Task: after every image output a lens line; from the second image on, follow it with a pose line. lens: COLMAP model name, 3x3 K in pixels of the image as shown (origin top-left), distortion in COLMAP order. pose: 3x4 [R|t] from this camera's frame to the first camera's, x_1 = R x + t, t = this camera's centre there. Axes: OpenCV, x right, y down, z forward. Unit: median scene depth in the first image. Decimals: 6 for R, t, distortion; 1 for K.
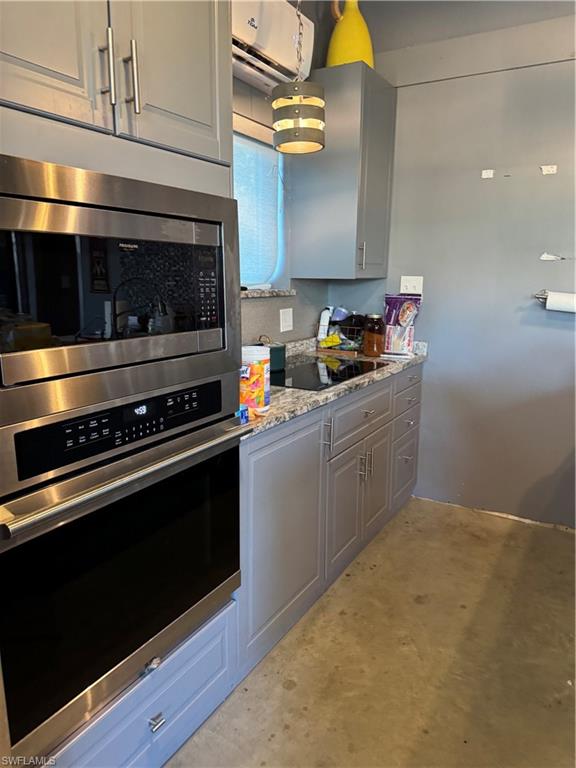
lens RADIAL K [[538.3, 0, 297.1], [0, 538.3, 374.7], [0, 0, 1]] dist [0.126607, -0.223610]
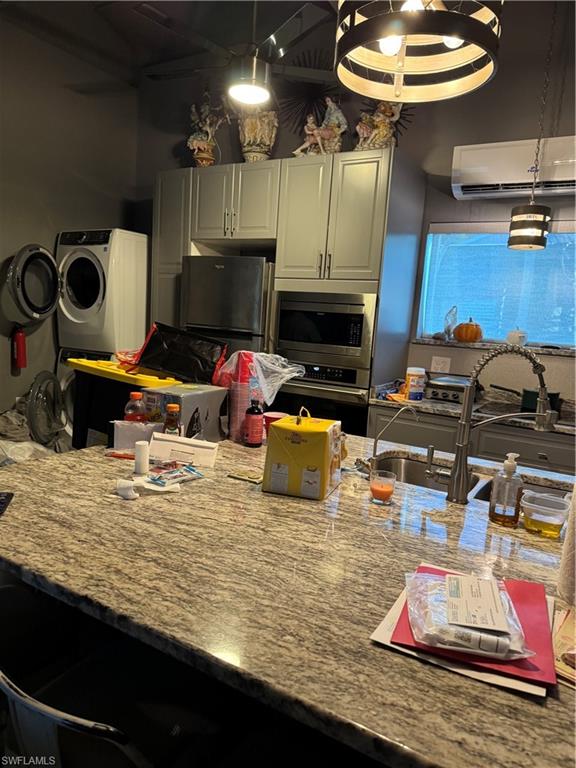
lens RADIAL K [[538.3, 0, 297.1], [0, 538.3, 374.7], [0, 0, 1]] dist [0.126607, -0.223610]
pose [[0.015119, 0.119181, -0.992757, 1.734659], [-0.240197, 0.964230, 0.112098, -0.136625], [0.970606, 0.236762, 0.043205, 0.514033]]
